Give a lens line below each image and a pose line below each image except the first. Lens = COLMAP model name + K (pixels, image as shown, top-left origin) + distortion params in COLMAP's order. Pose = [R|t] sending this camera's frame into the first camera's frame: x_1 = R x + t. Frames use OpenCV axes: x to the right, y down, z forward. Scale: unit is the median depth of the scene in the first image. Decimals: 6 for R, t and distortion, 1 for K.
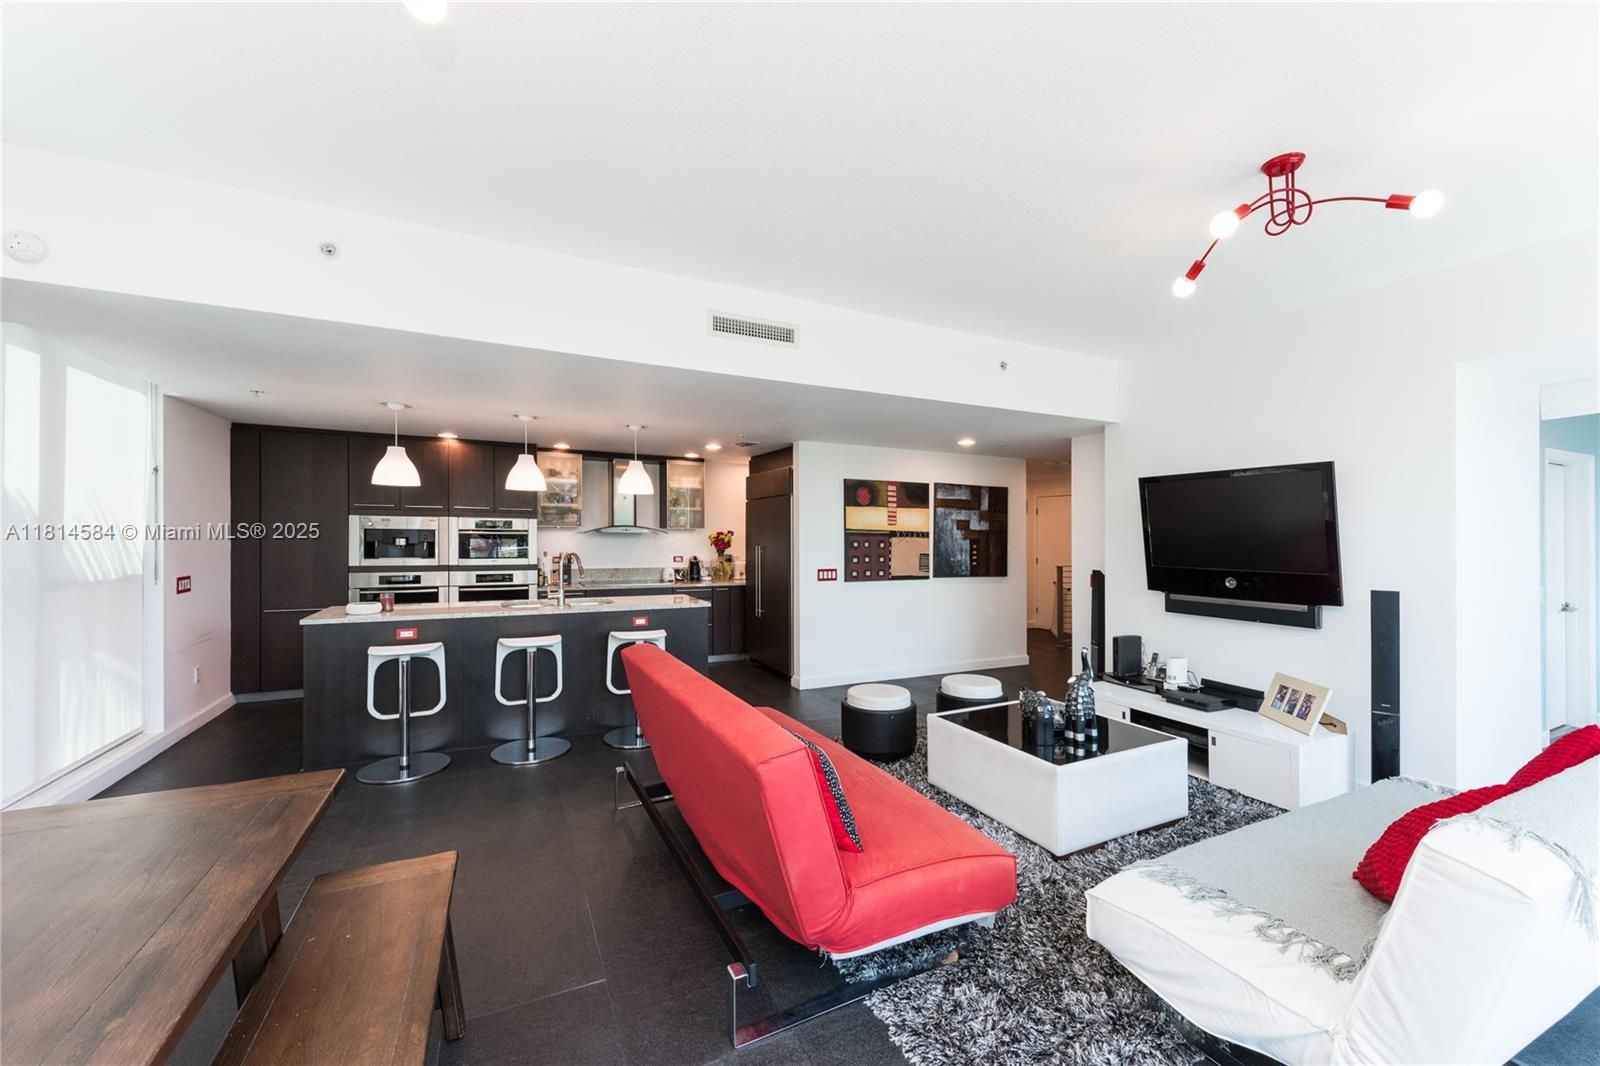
lens RADIAL K [[625.7, 0, 810.6], [0, 625.7, 536.5], [0, 0, 1]] dist [0.010510, -0.001129]
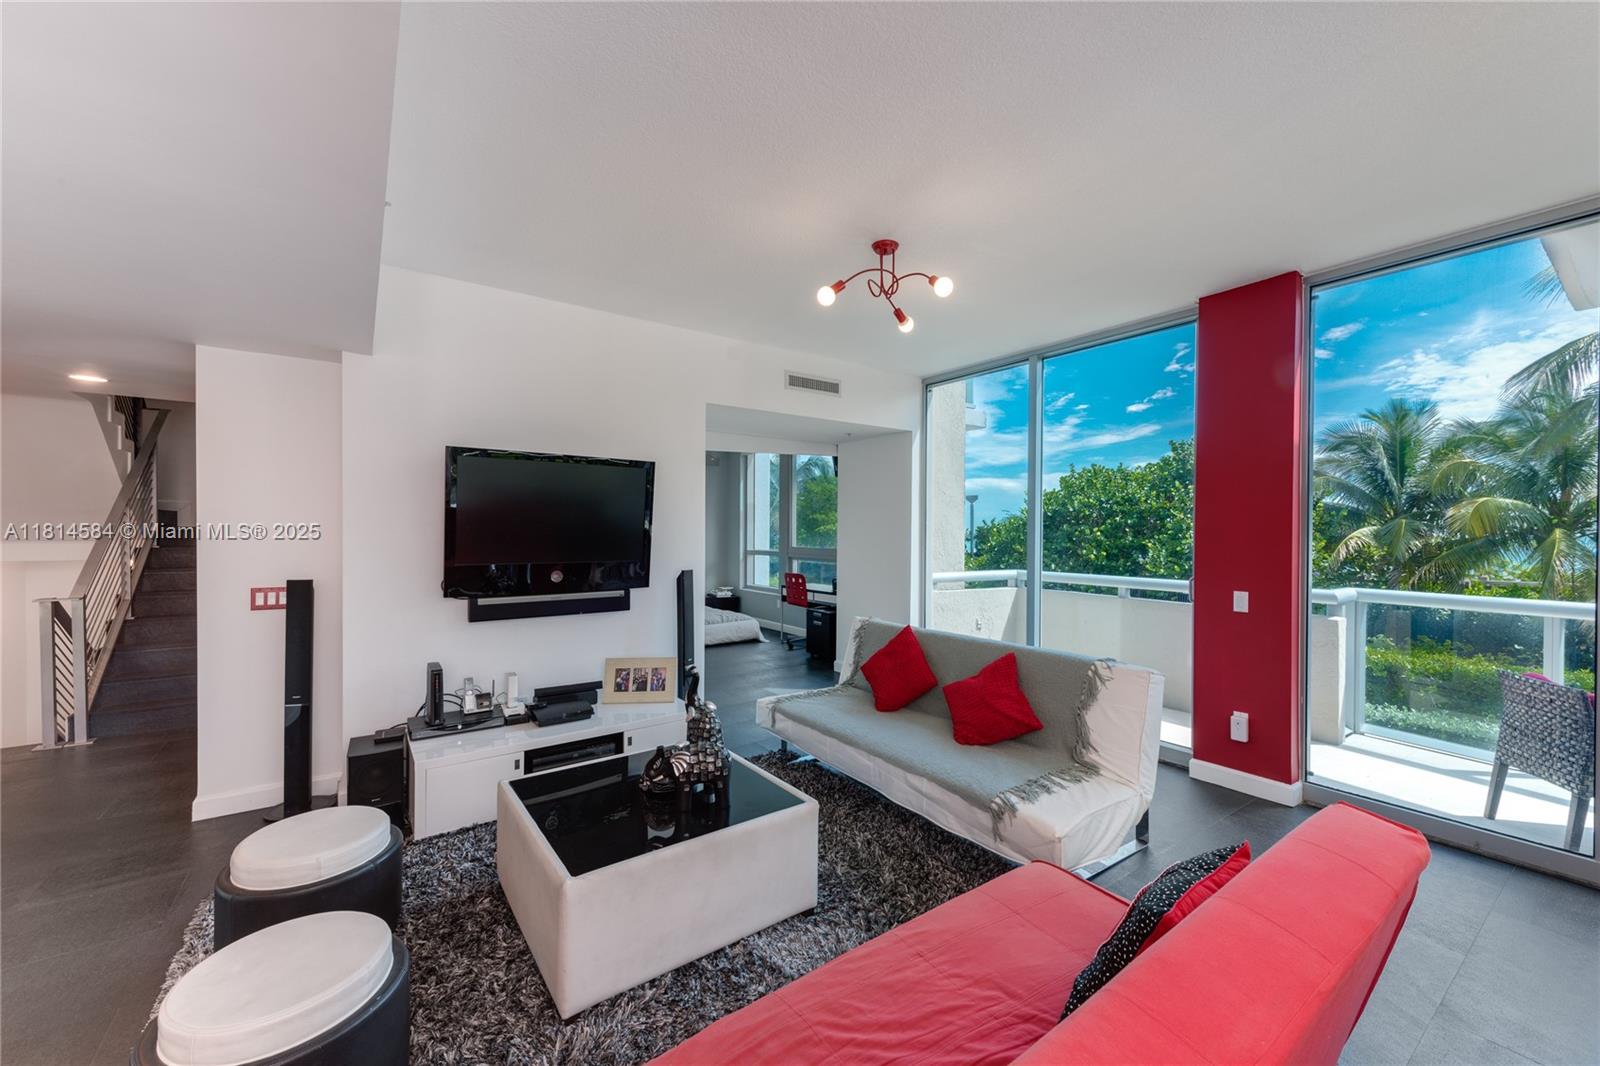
lens RADIAL K [[617.0, 0, 807.9], [0, 617.0, 540.3], [0, 0, 1]] dist [0.002472, 0.000088]
pose [[-0.166079, -0.025181, 0.985791, -0.193718], [-0.007973, 0.999676, 0.024192, -0.003357], [-0.986080, -0.003842, -0.166226, 0.533105]]
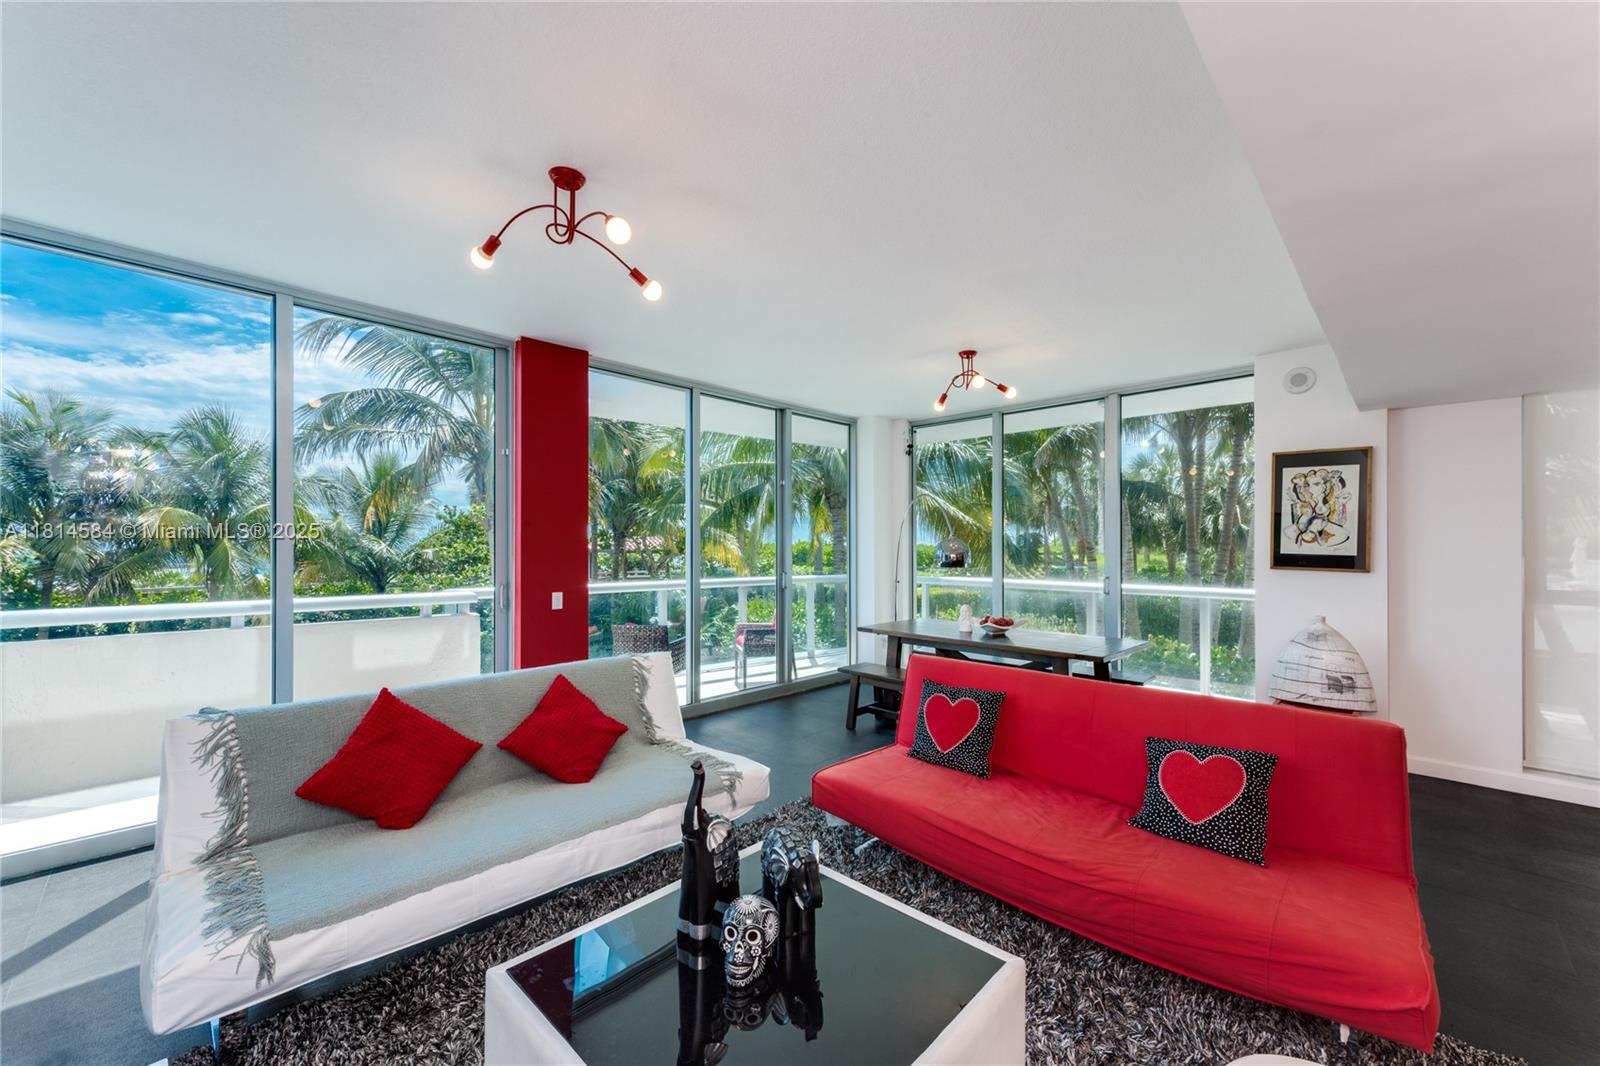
lens RADIAL K [[617.0, 0, 805.4], [0, 617.0, 544.5], [0, 0, 1]] dist [0.002472, 0.000088]
pose [[-0.945393, -0.010772, -0.325756, 0.274888], [-0.010161, 0.999942, -0.003576, -0.000123], [0.325775, -0.000070, -0.945447, 0.805774]]
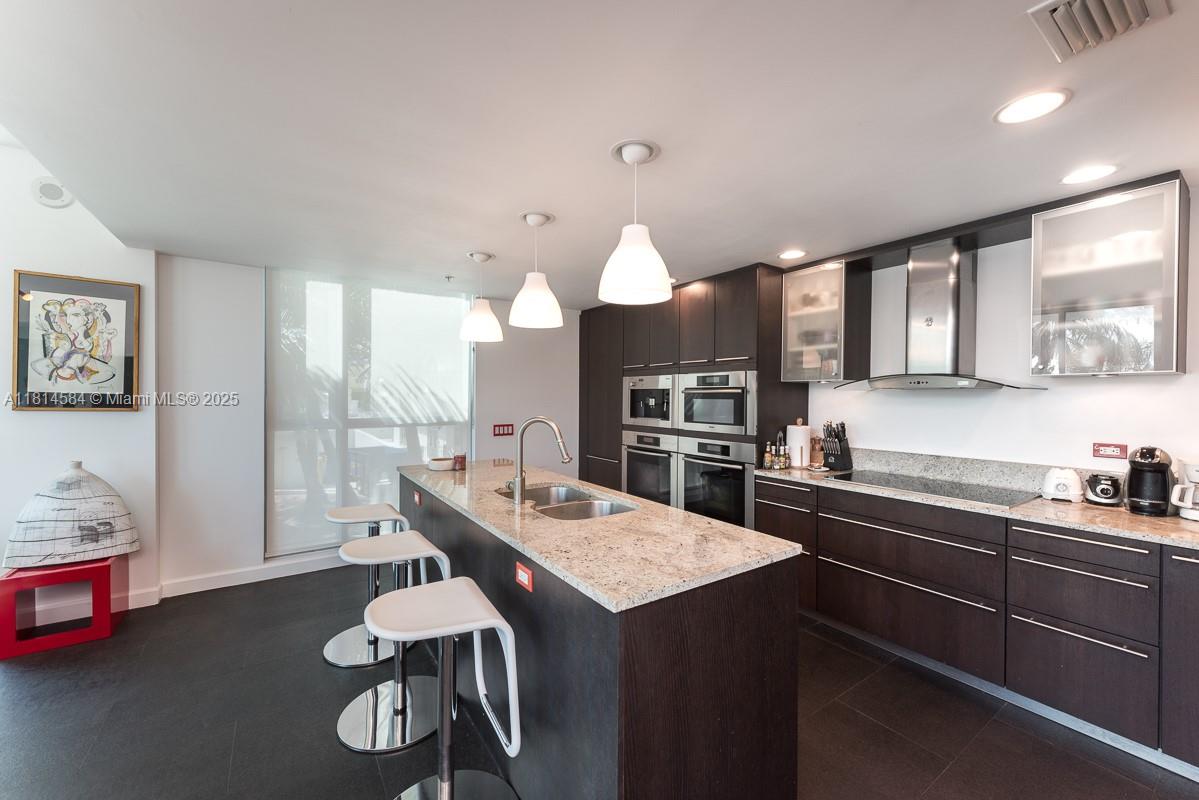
lens RADIAL K [[468.9, 0, 599.2], [0, 468.9, 400.1], [0, 0, 1]] dist [0.010510, -0.001129]
pose [[0.147754, -0.001294, -0.989023, 0.055695], [-0.006776, 0.999974, -0.002321, 0.007662], [0.989001, 0.007044, 0.147742, 0.789806]]
